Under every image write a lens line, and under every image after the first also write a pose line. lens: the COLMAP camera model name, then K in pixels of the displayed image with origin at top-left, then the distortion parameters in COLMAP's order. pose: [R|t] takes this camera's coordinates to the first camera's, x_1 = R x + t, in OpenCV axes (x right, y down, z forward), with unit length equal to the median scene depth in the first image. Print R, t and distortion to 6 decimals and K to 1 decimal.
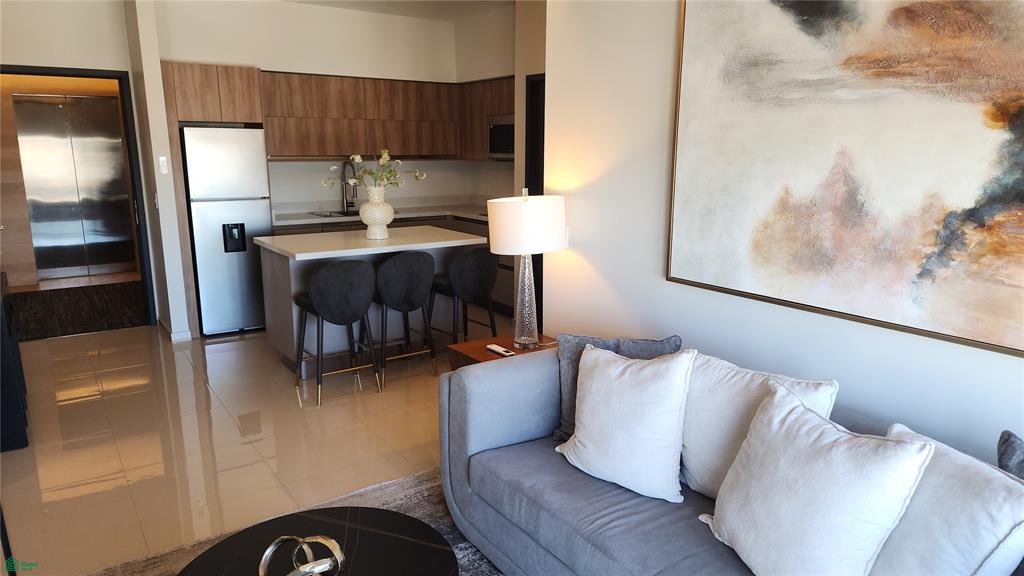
lens RADIAL K [[671.4, 0, 510.7], [0, 671.4, 289.2], [0, 0, 1]] dist [0.069828, -0.052359]
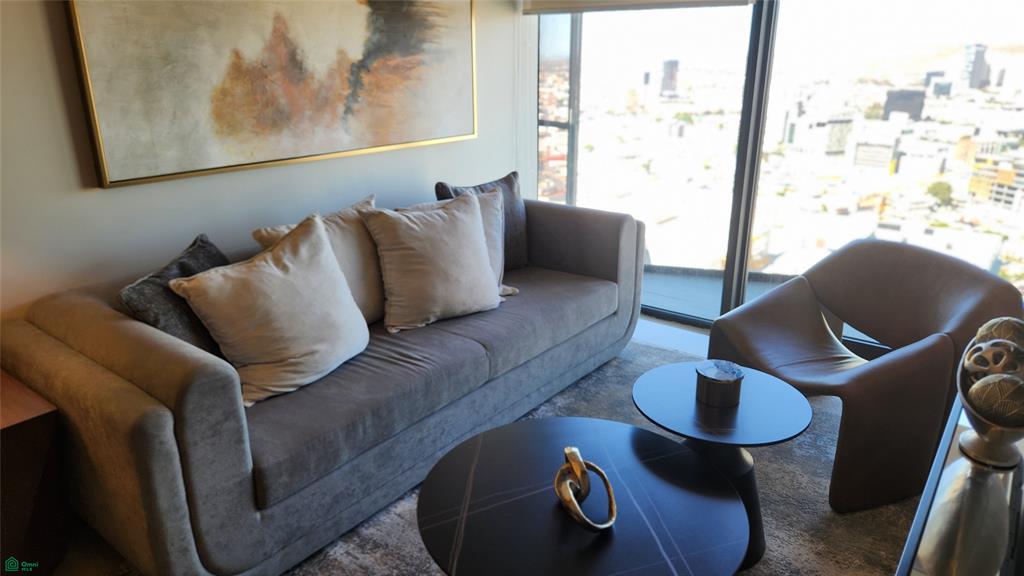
lens RADIAL K [[671.4, 0, 512.4], [0, 671.4, 283.4], [0, 0, 1]] dist [0.069828, -0.052359]
pose [[-0.286892, -0.316094, 0.904311, -0.843864], [0.201867, 0.902848, 0.379625, -0.155523], [-0.936452, 0.291462, -0.195211, 1.010891]]
